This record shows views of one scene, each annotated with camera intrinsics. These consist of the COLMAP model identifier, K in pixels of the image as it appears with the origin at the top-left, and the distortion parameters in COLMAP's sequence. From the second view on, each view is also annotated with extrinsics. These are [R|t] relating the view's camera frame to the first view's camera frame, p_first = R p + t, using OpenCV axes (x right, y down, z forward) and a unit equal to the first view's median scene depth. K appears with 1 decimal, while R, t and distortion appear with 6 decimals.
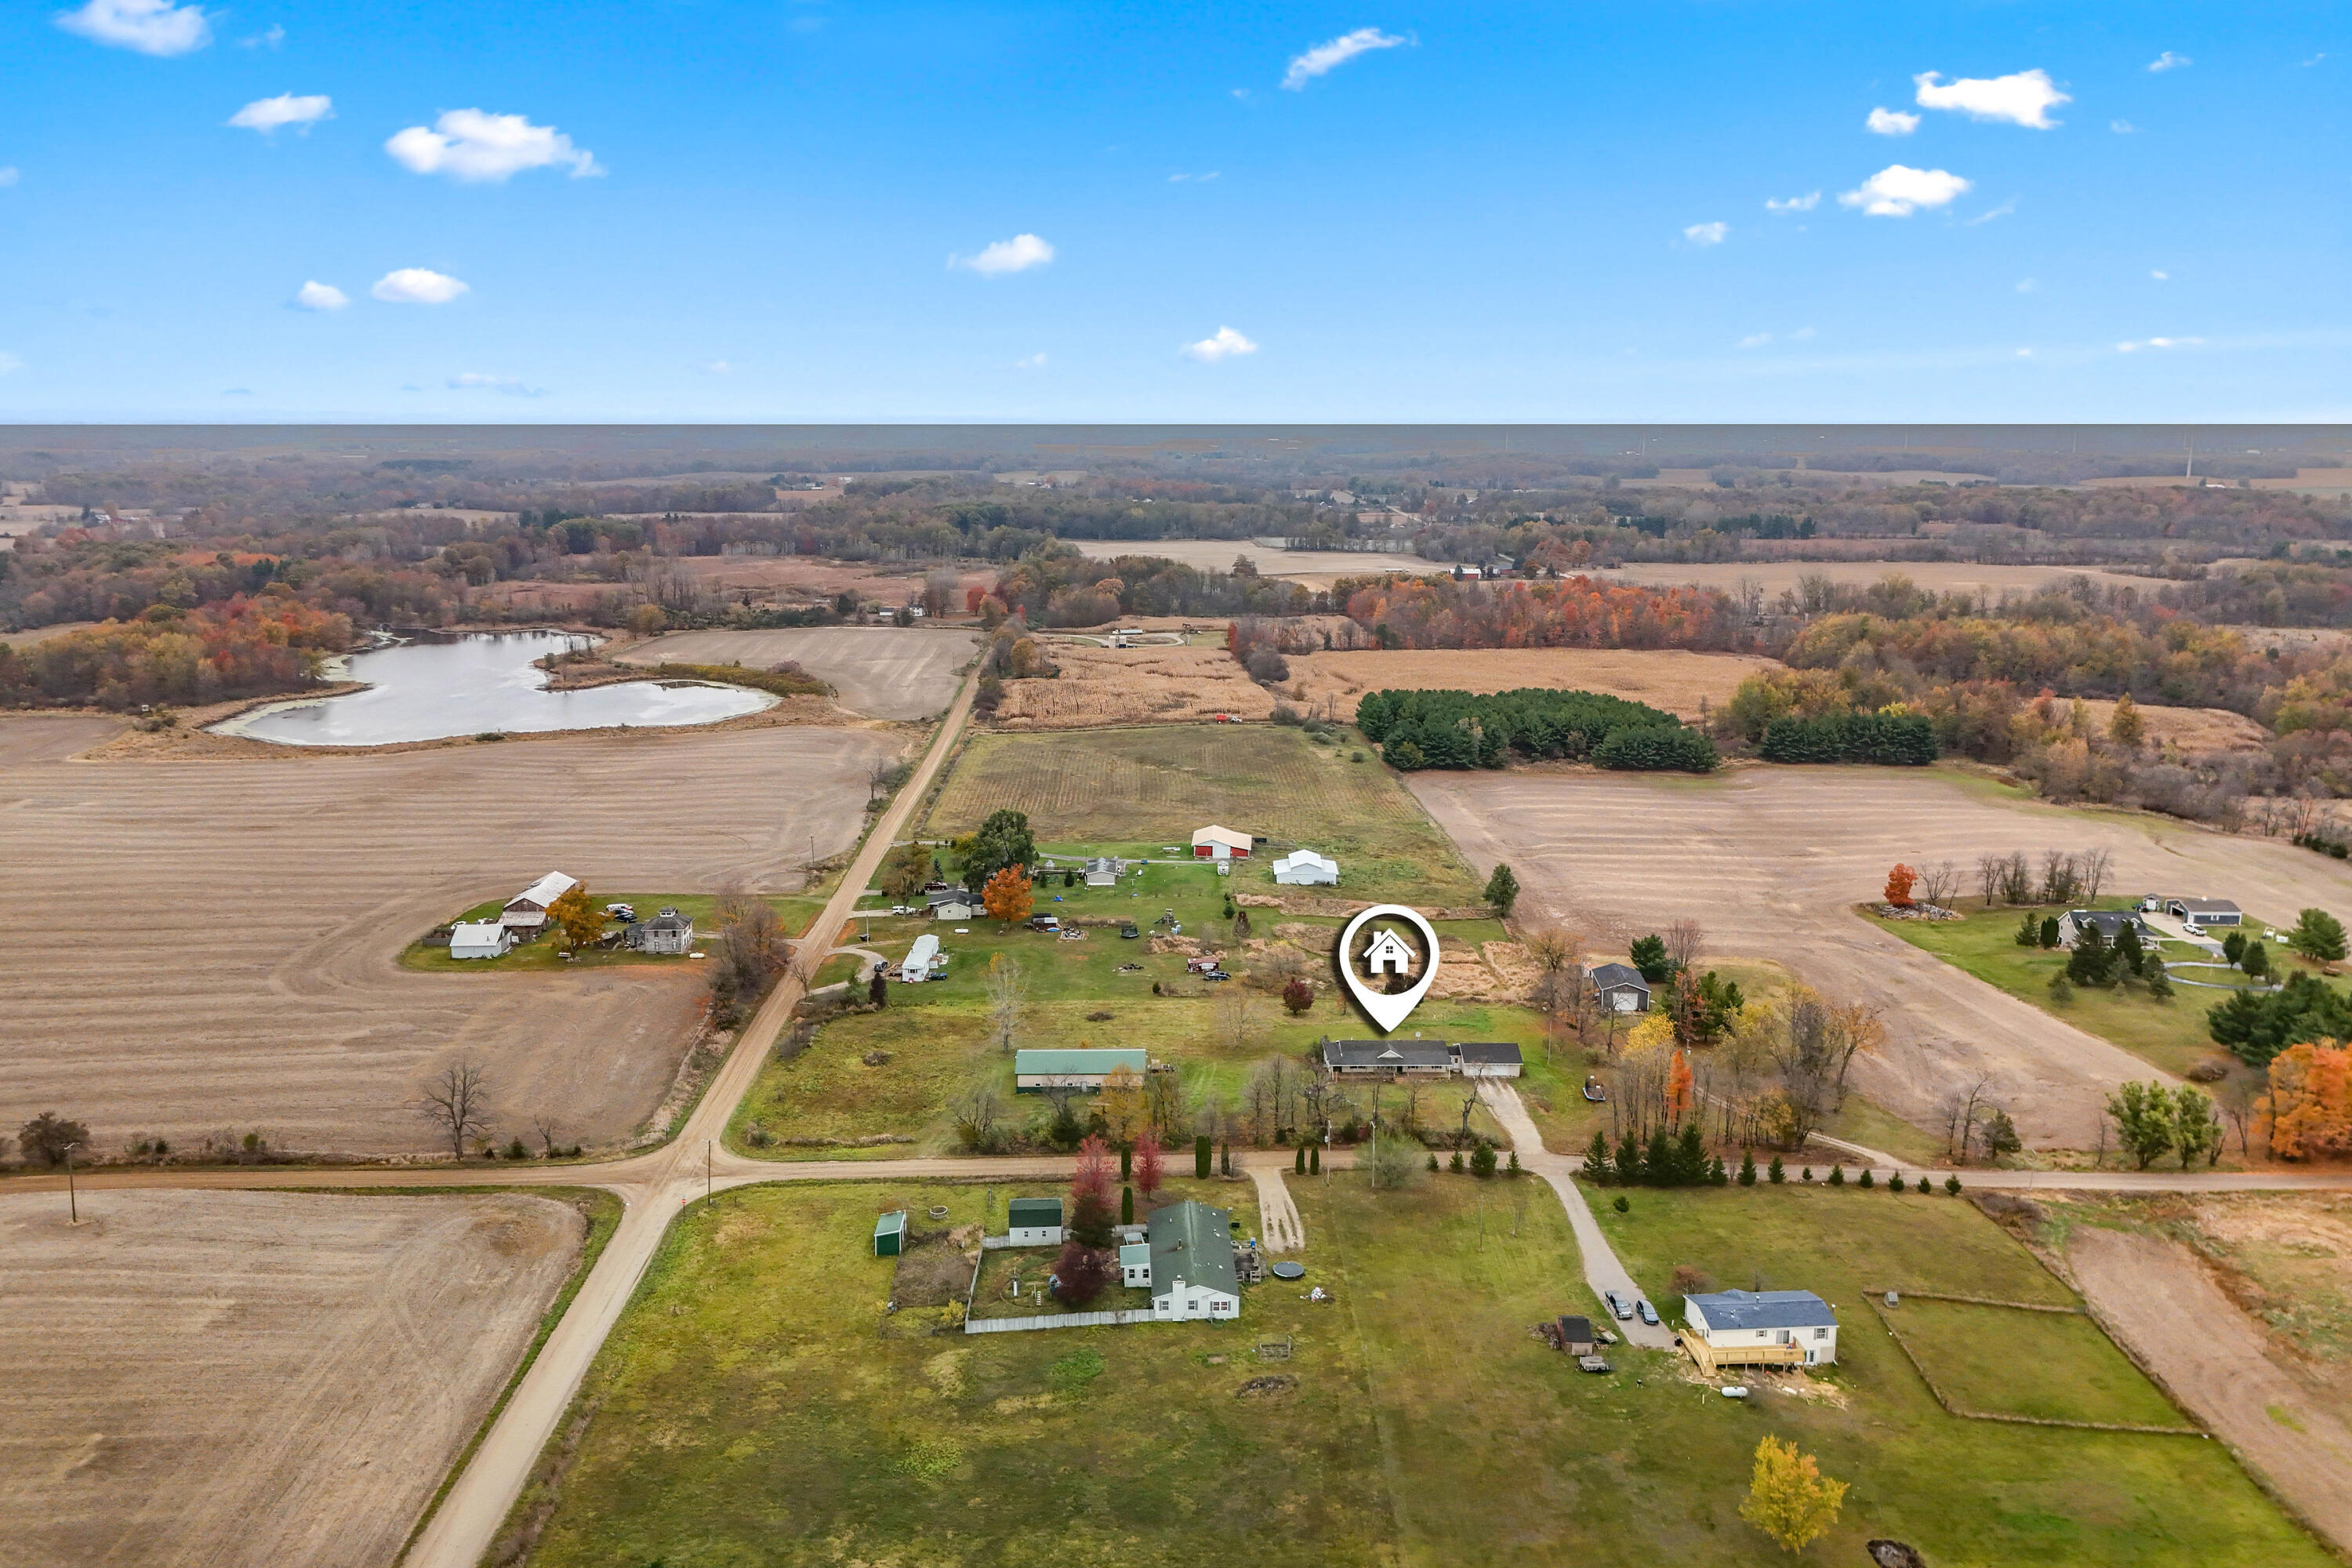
lens RADIAL K [[1726.2, 0, 1178.6], [0, 1726.2, 712.4], [0, 0, 1]] dist [0.091985, -0.082809]
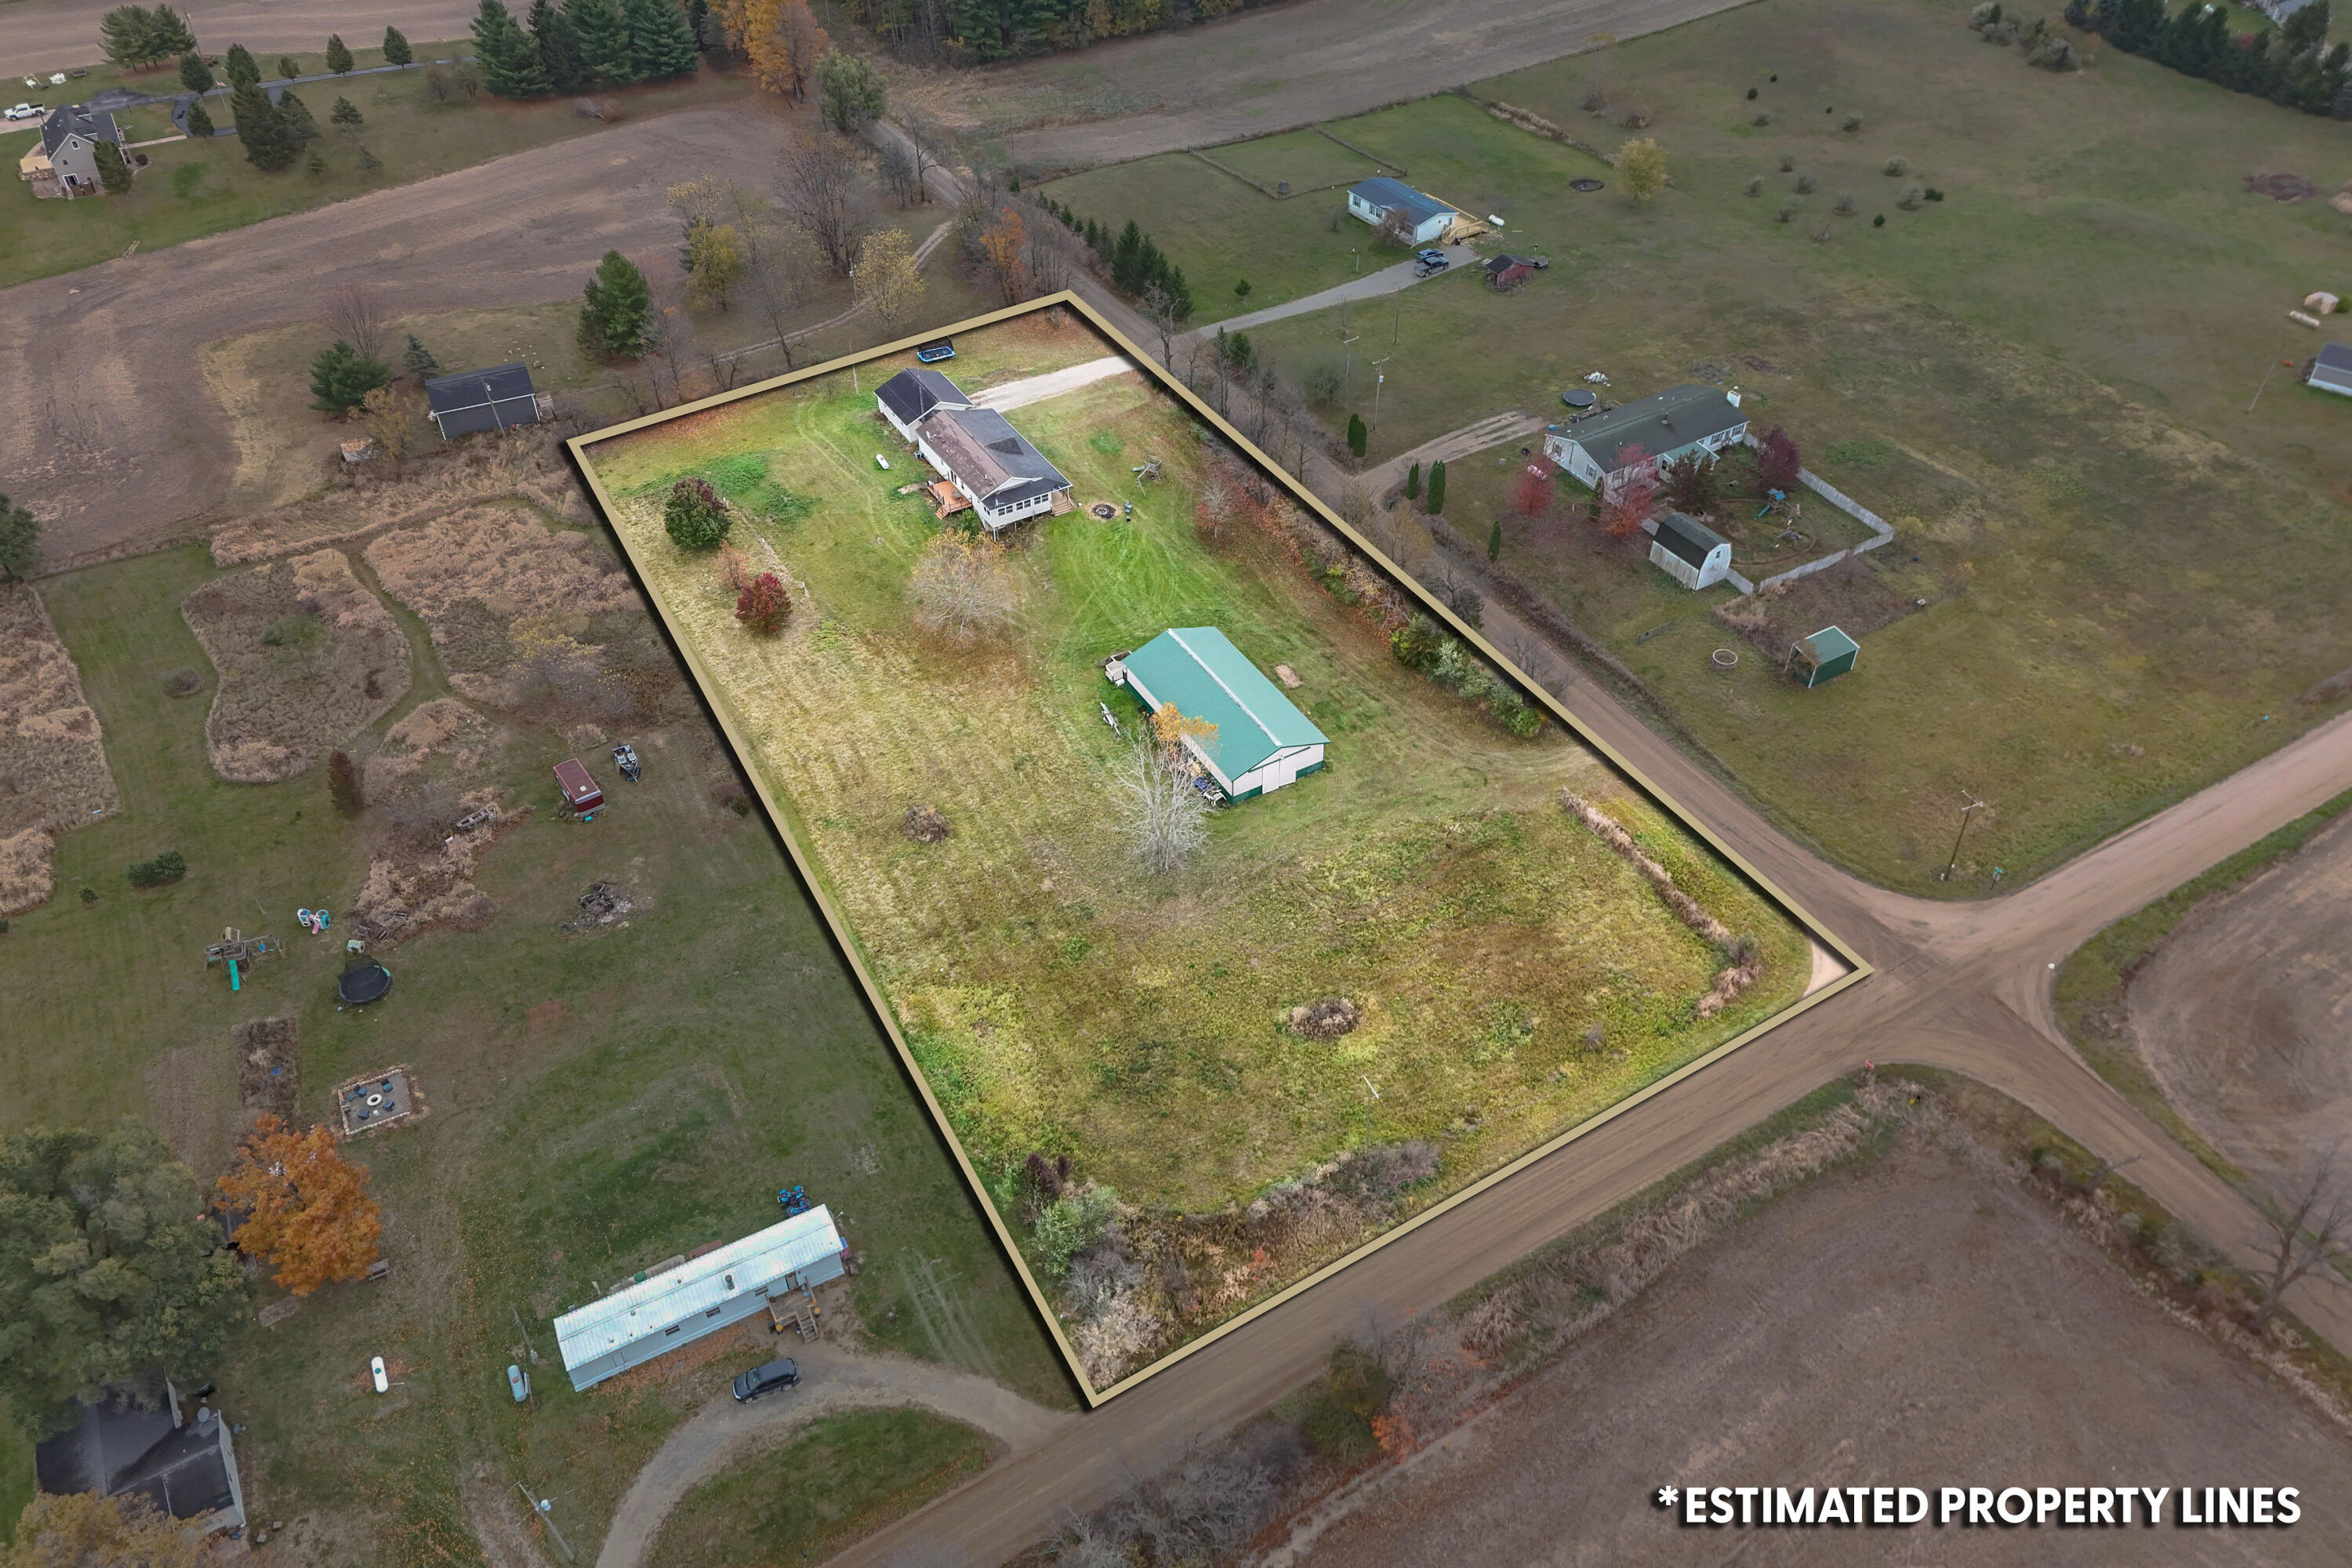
lens RADIAL K [[1726.2, 0, 1178.6], [0, 1726.2, 712.4], [0, 0, 1]] dist [0.091985, -0.082809]
pose [[-0.482928, -0.564058, 0.669790, -0.400073], [0.157079, 0.696688, 0.699966, -0.188485], [-0.861456, 0.443243, -0.247848, 1.043884]]
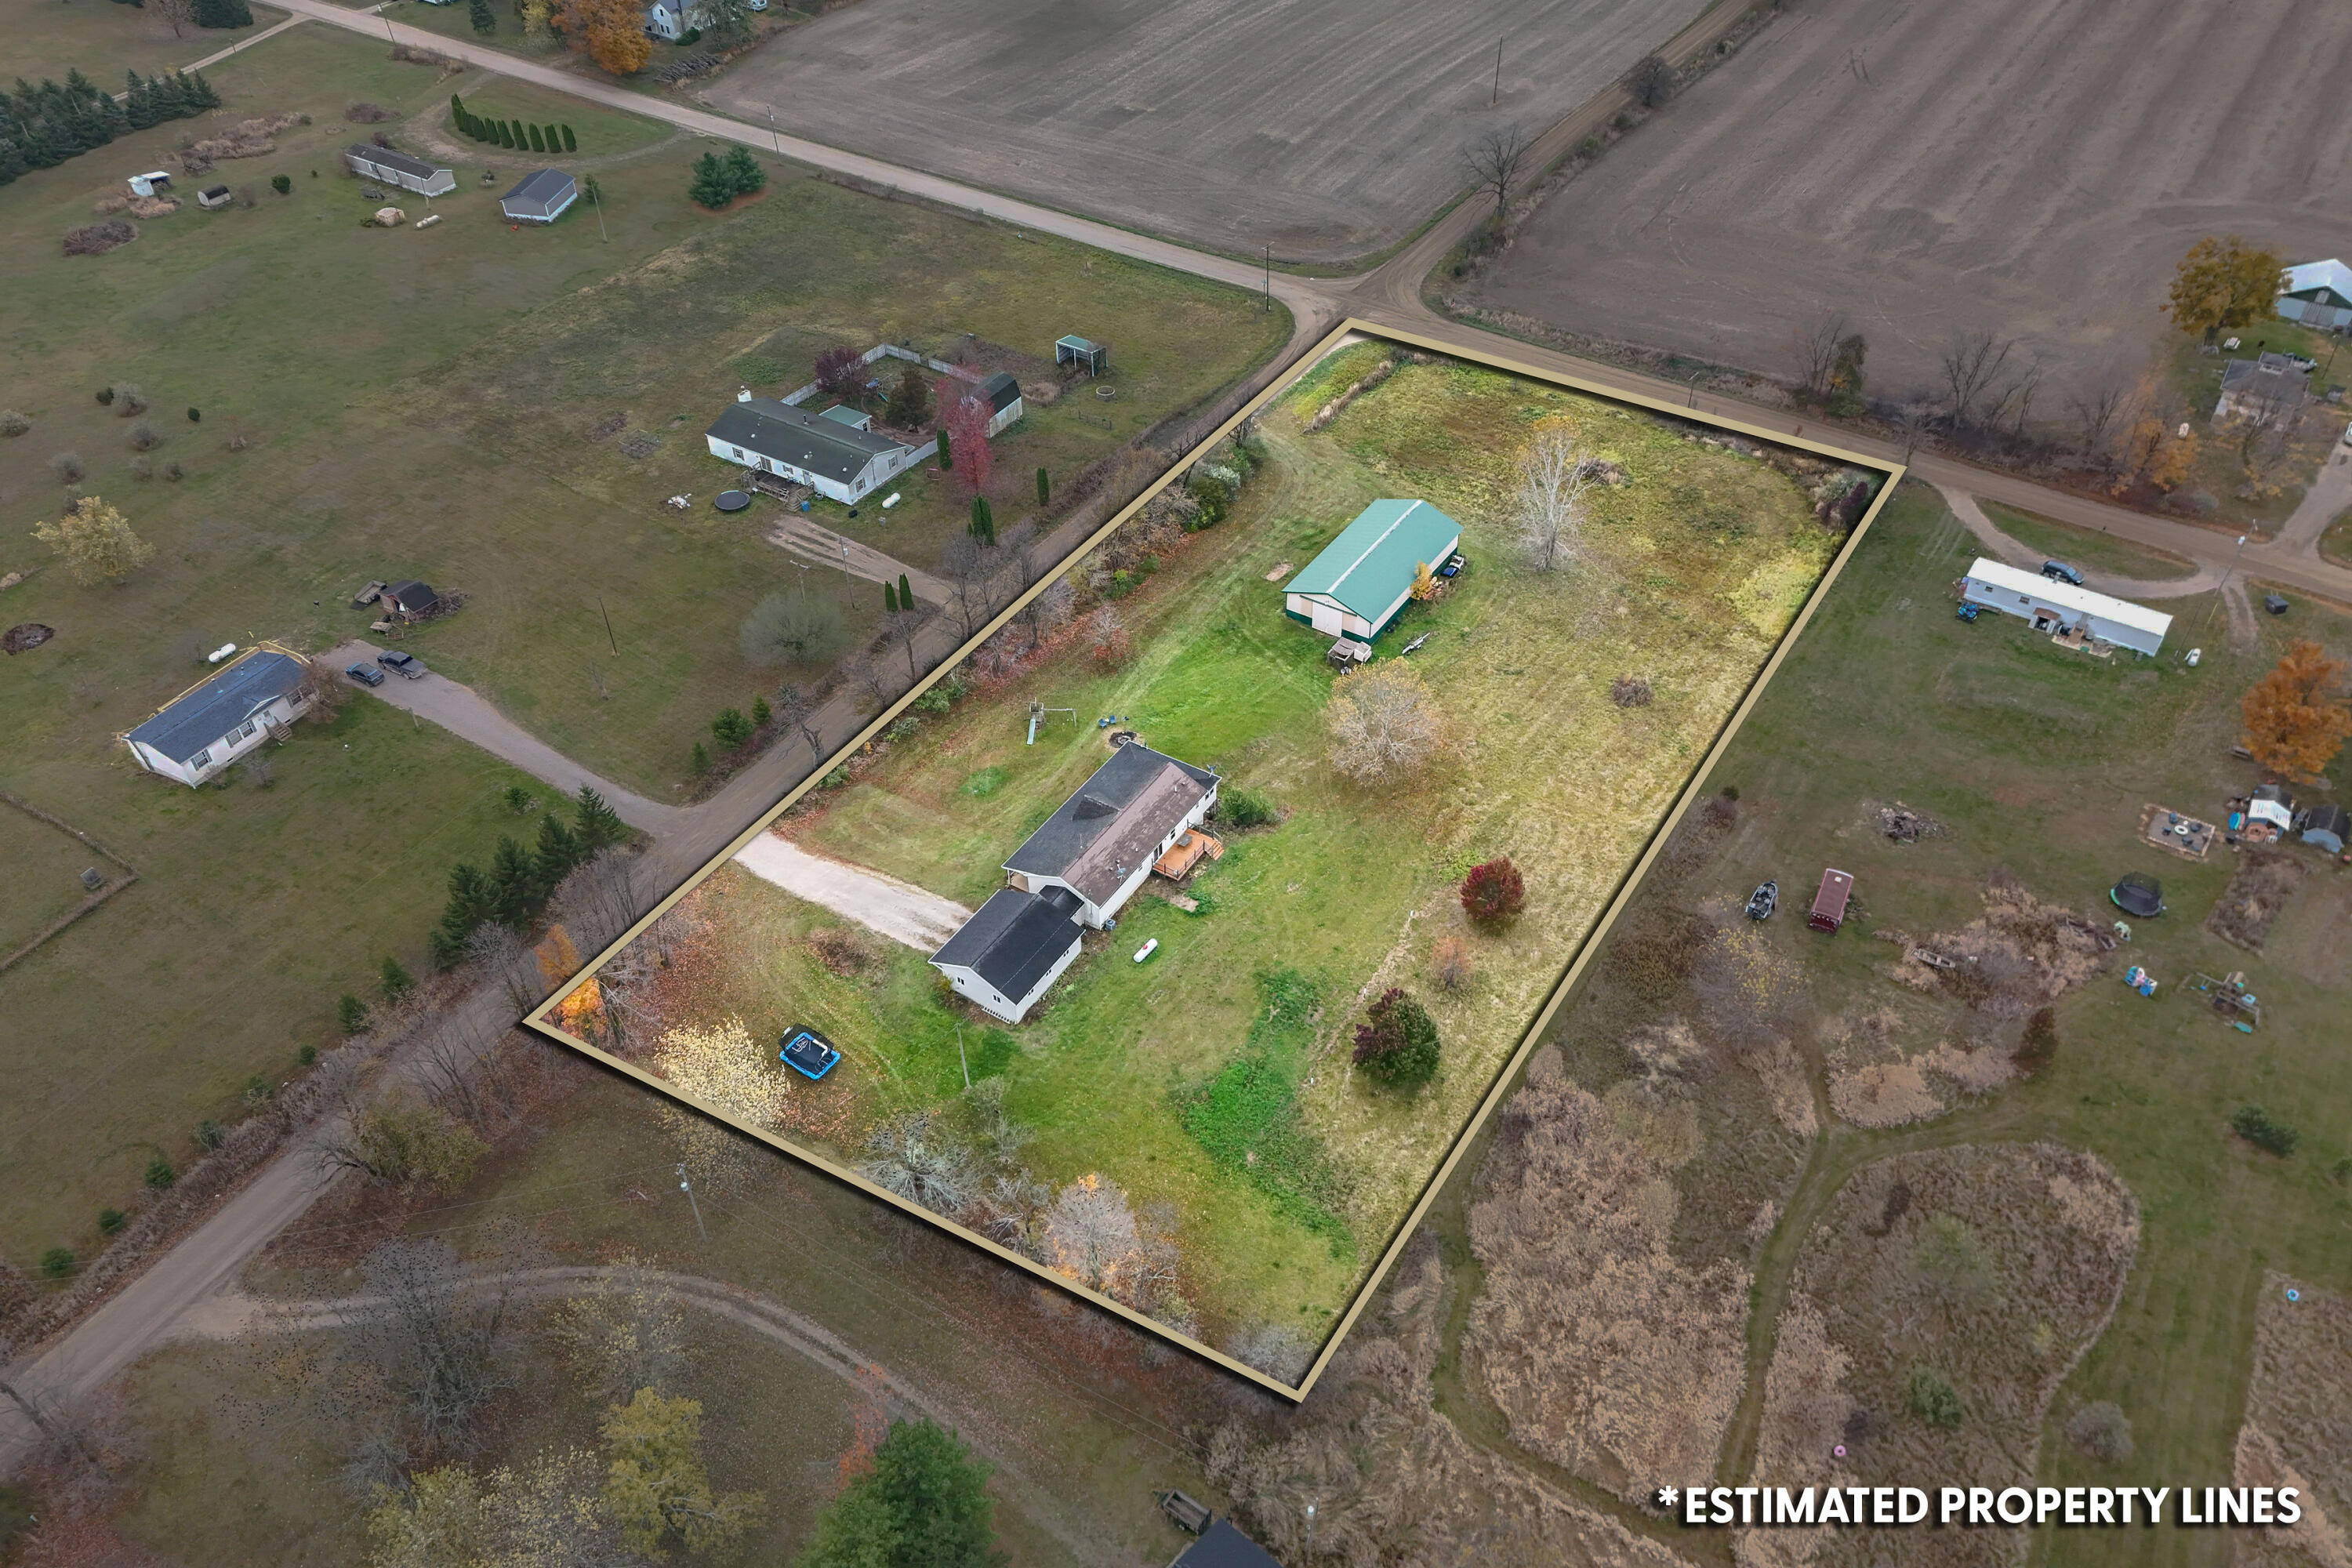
lens RADIAL K [[1737.3, 0, 1180.8], [0, 1737.3, 730.5], [0, 0, 1]] dist [0.092569, -0.087849]
pose [[-0.567161, 0.529889, -0.630512, 0.394064], [-0.135879, 0.694859, 0.706193, -0.189785], [0.812321, 0.486198, -0.322096, 1.066207]]
